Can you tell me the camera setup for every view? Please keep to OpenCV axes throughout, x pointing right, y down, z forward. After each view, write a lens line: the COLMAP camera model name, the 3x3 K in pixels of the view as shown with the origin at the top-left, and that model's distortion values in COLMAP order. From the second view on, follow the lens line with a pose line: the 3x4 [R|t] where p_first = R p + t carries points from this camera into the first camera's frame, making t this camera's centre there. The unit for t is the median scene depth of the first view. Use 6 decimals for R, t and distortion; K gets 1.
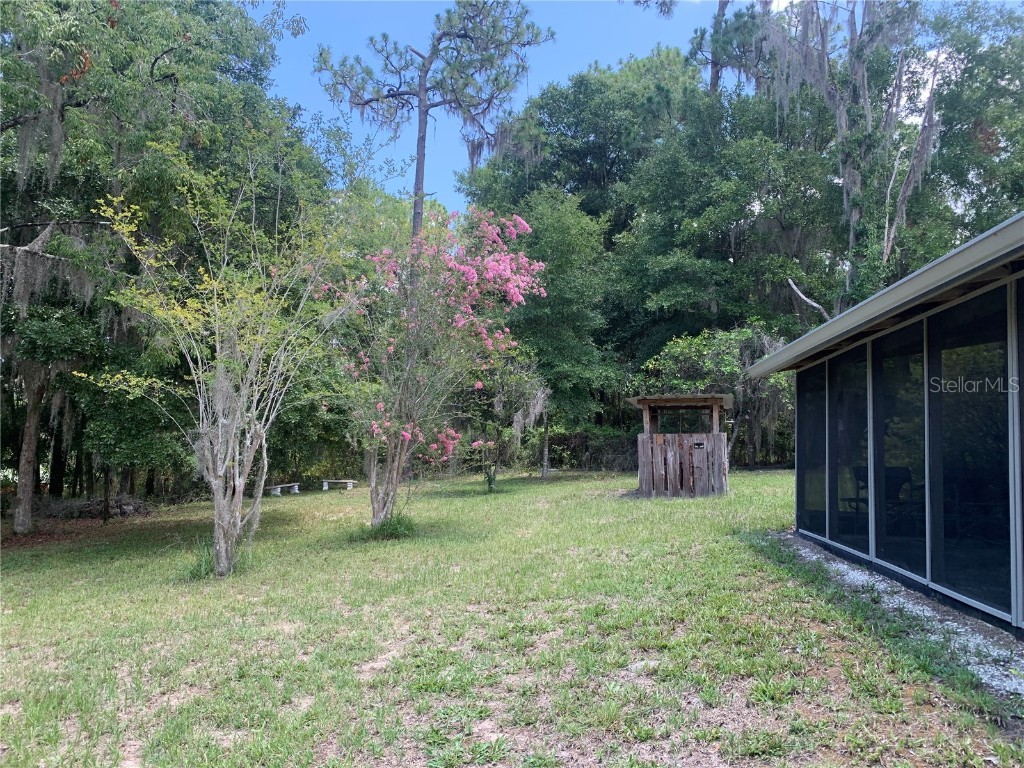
lens RADIAL K [[783.1, 0, 512.0], [0, 783.1, 384.0], [0, 0, 1]] dist [0.005100, 0.000286]
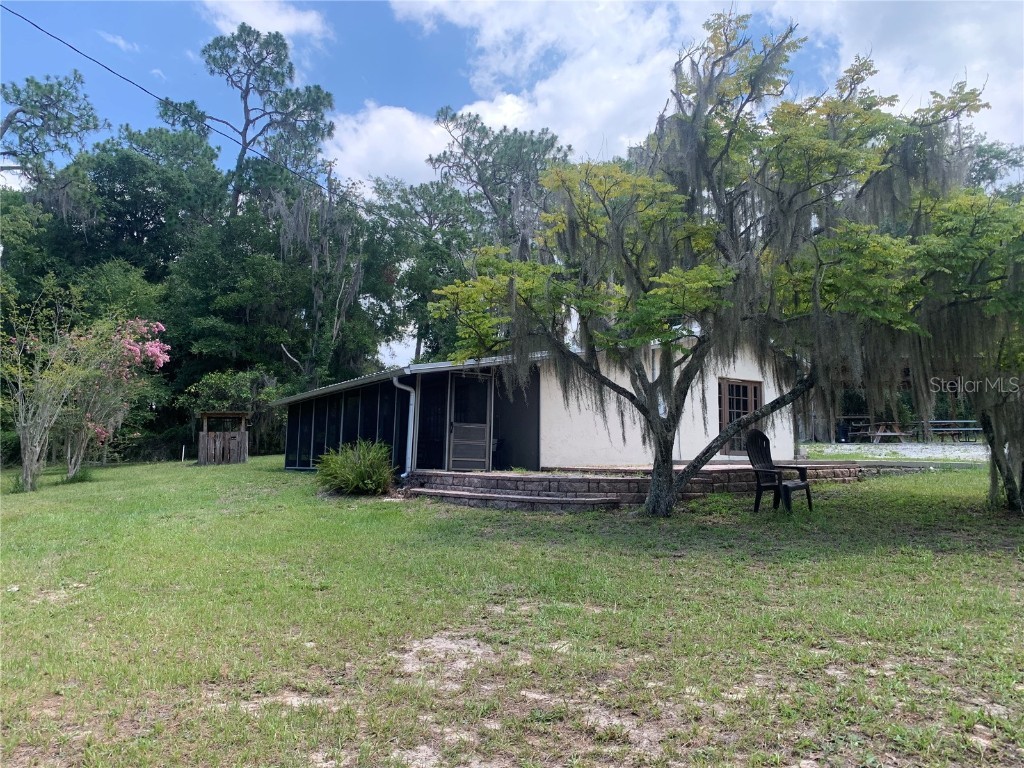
lens RADIAL K [[783.1, 0, 512.0], [0, 783.1, 384.0], [0, 0, 1]] dist [0.005100, 0.000286]
pose [[0.796387, 0.052378, 0.602516, -0.287632], [-0.046401, 0.998598, -0.025479, -0.027061], [-0.603005, -0.007667, 0.797700, -0.707330]]
